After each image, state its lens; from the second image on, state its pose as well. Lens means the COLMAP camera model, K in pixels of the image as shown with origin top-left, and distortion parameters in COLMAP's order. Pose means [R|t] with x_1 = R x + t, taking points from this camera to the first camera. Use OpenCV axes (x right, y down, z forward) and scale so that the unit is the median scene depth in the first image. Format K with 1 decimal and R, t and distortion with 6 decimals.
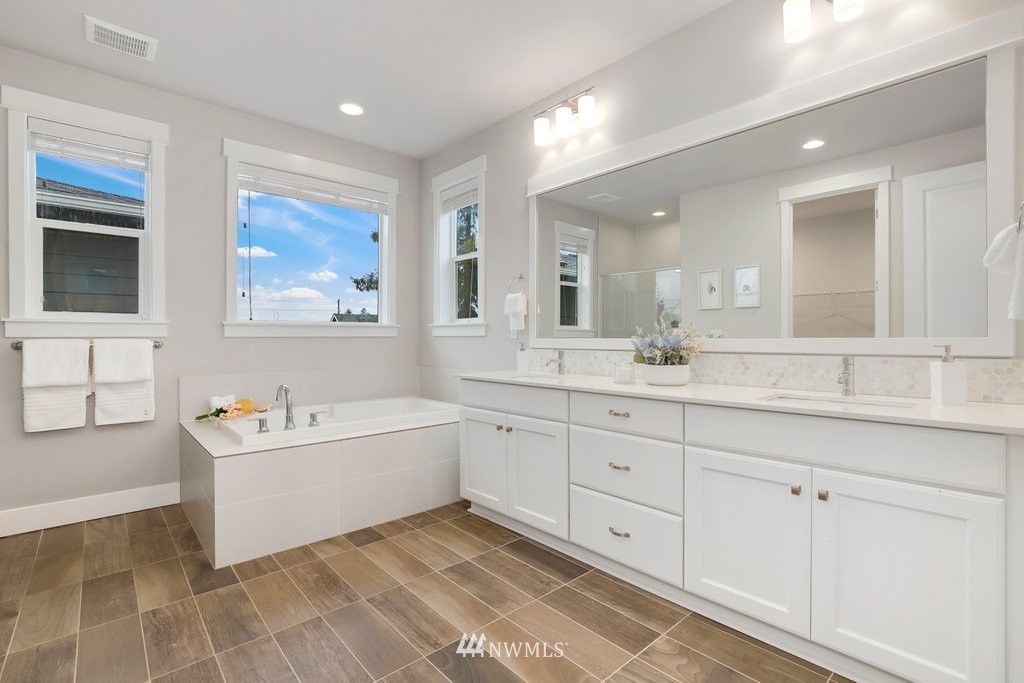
lens RADIAL K [[466.4, 0, 521.4], [0, 466.4, 341.9], [0, 0, 1]] dist [-0.016711, 0.002031]
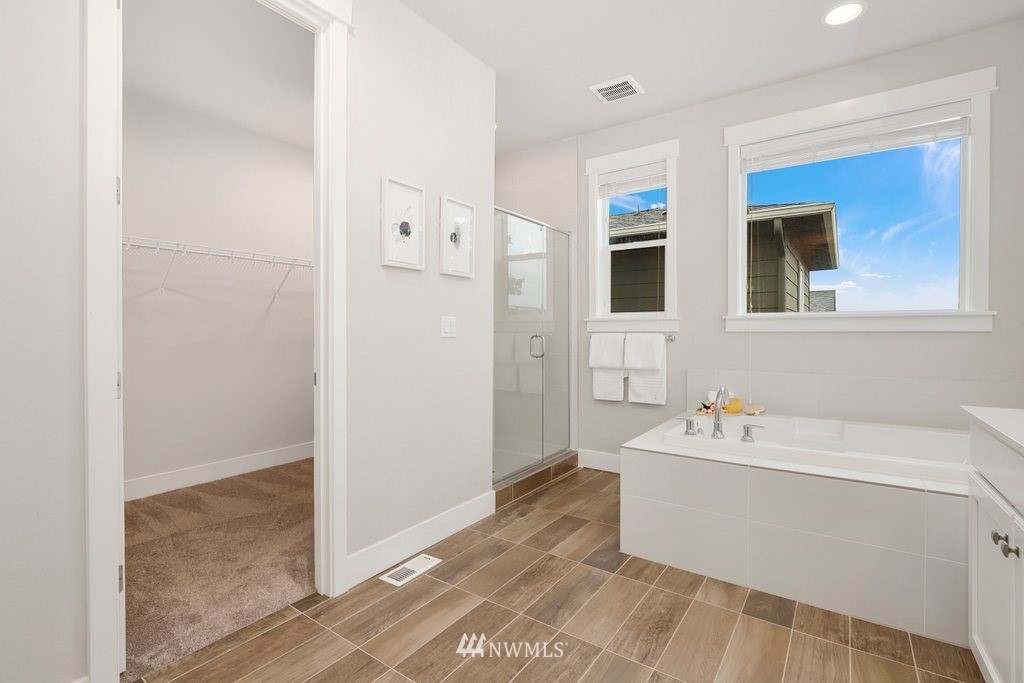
lens RADIAL K [[466.4, 0, 518.3], [0, 466.4, 334.6], [0, 0, 1]] dist [-0.016711, 0.002031]
pose [[0.230100, 0.009329, -0.973122, 0.263050], [-0.007688, 0.999940, 0.007768, -0.011042], [0.973137, 0.005694, 0.230158, 0.432357]]
